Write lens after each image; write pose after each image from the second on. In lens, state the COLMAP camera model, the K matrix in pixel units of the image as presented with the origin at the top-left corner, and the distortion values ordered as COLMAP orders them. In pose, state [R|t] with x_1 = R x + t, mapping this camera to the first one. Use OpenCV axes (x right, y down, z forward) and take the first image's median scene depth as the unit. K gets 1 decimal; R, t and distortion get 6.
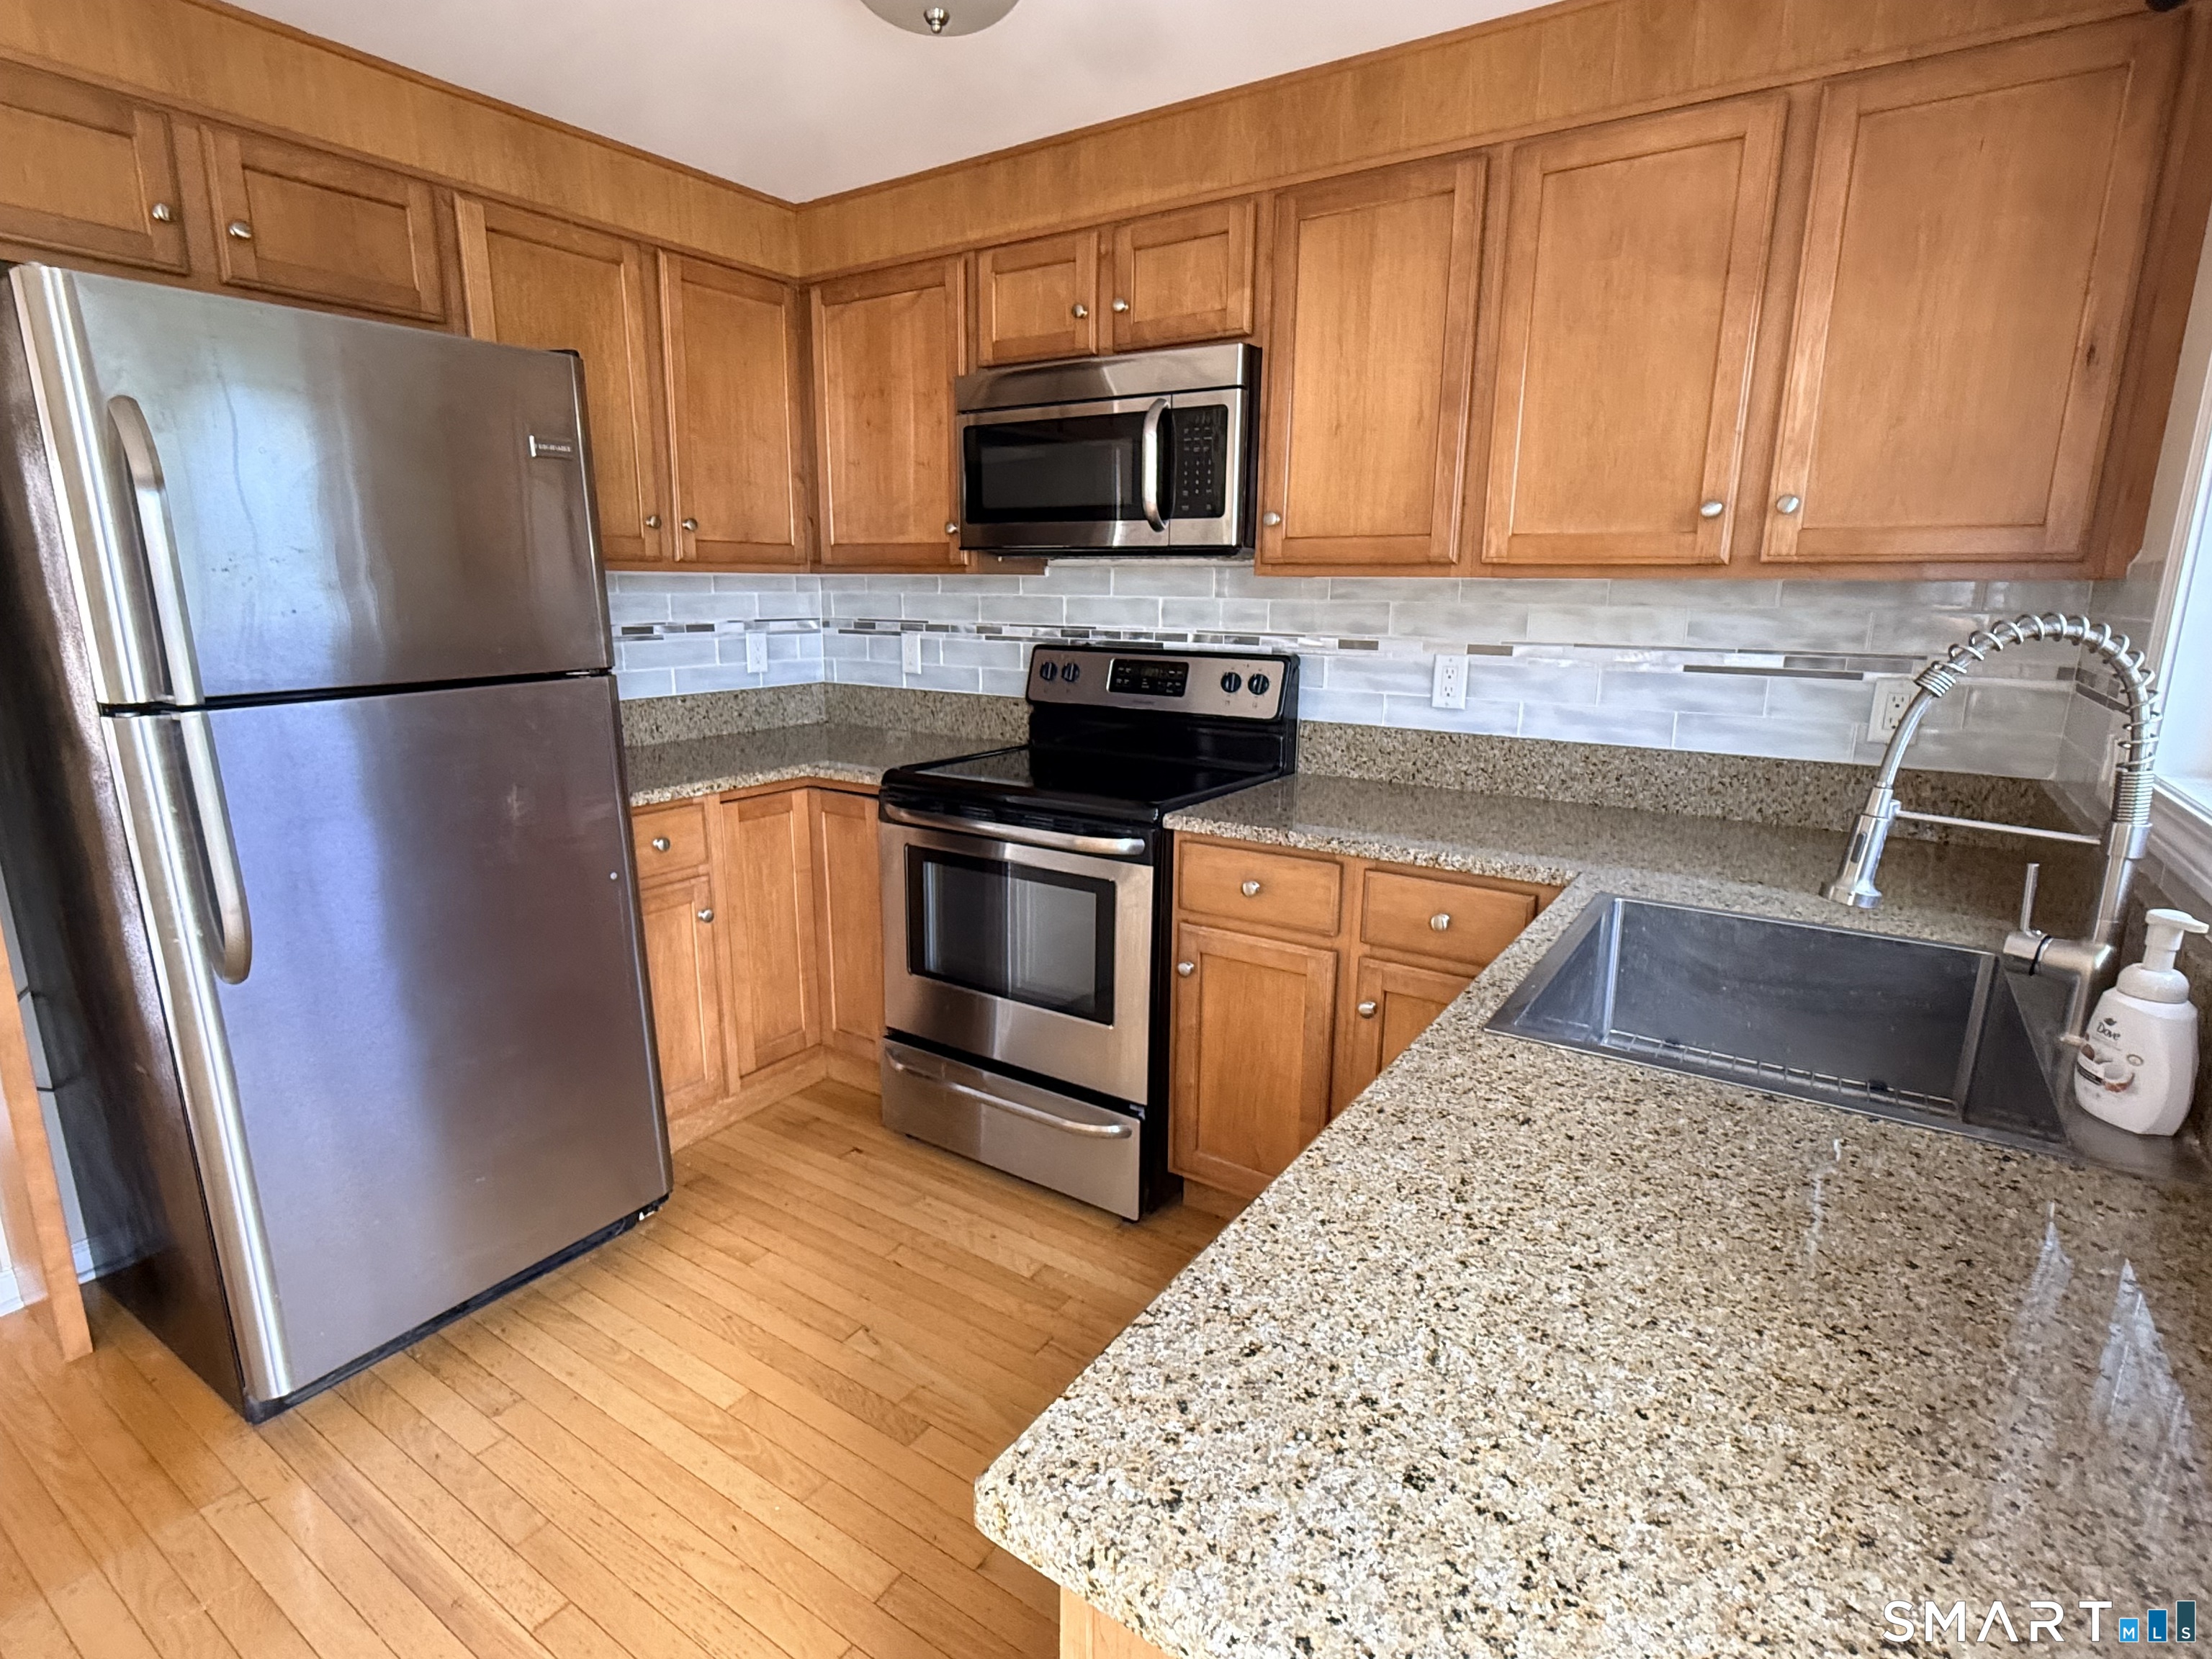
lens RADIAL K [[1103.8, 0, 1106.0], [0, 1103.8, 829.5], [0, 0, 1]] dist [0.004256, -0.000371]
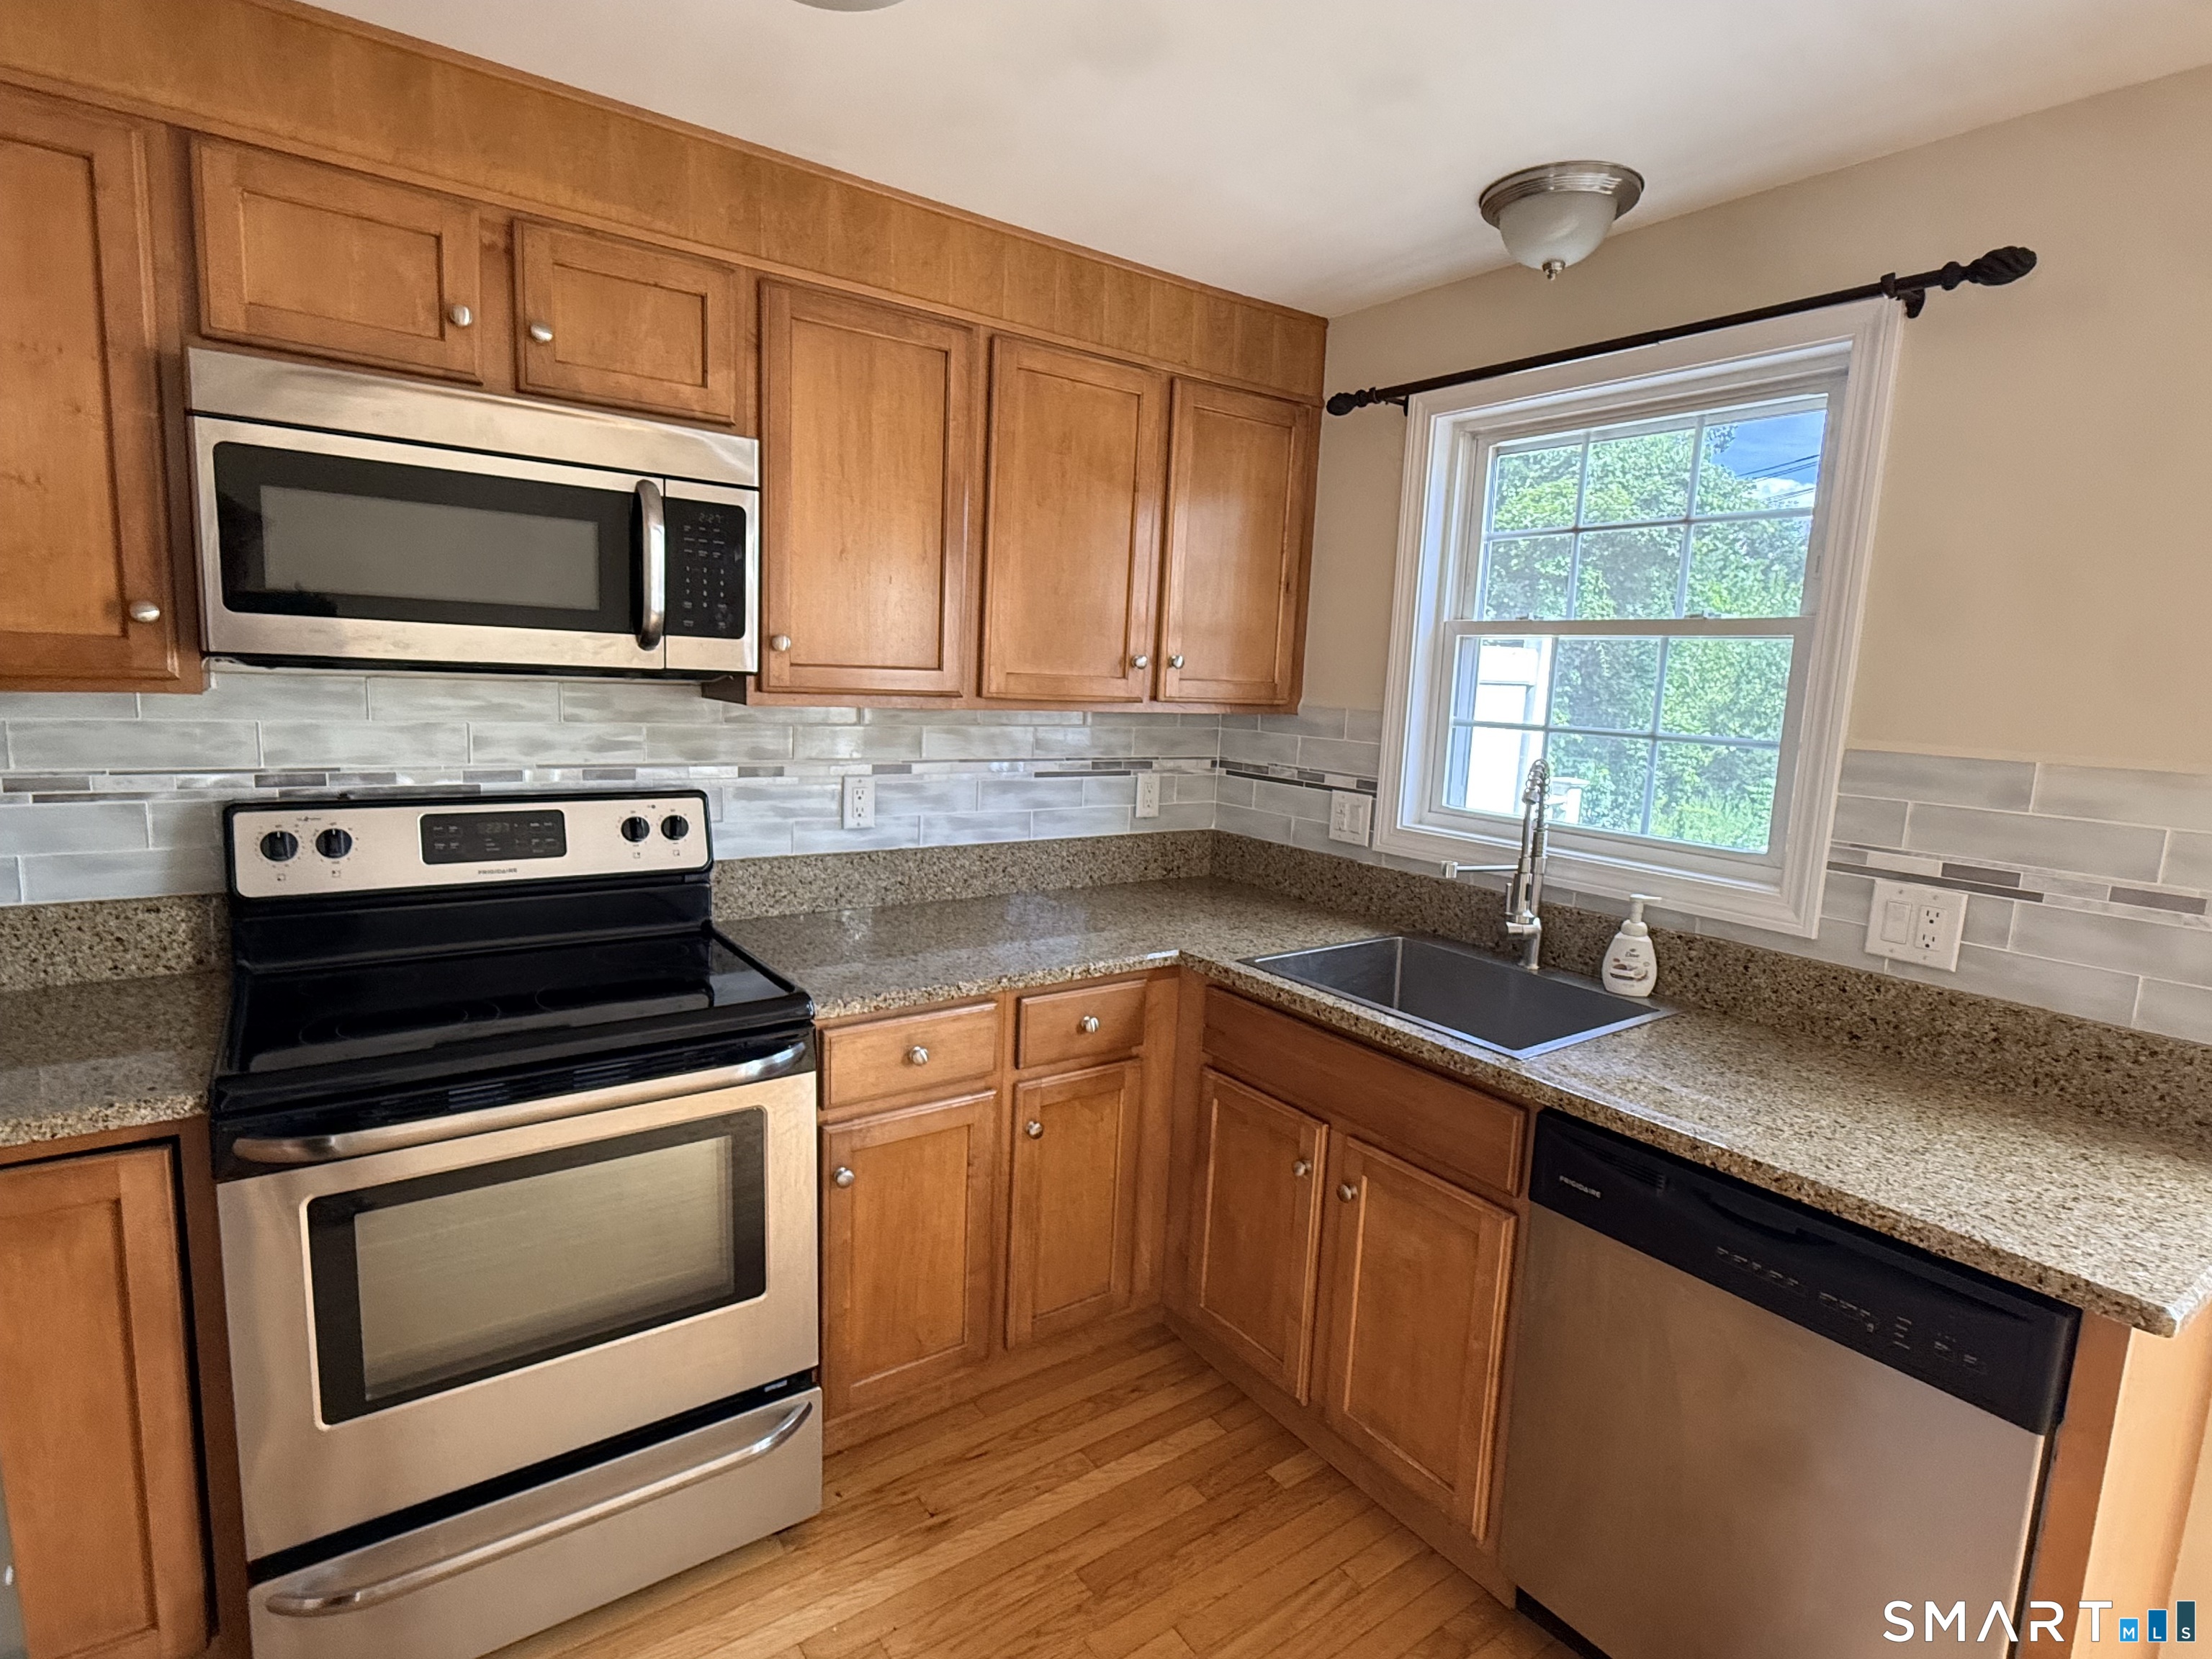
lens RADIAL K [[1103.8, 0, 1106.0], [0, 1103.8, 829.5], [0, 0, 1]] dist [0.004256, -0.000371]
pose [[0.353424, -0.128049, 0.926658, -0.569639], [0.163756, 0.983760, 0.073483, -0.153881], [-0.921019, 0.125775, 0.368653, 0.448122]]
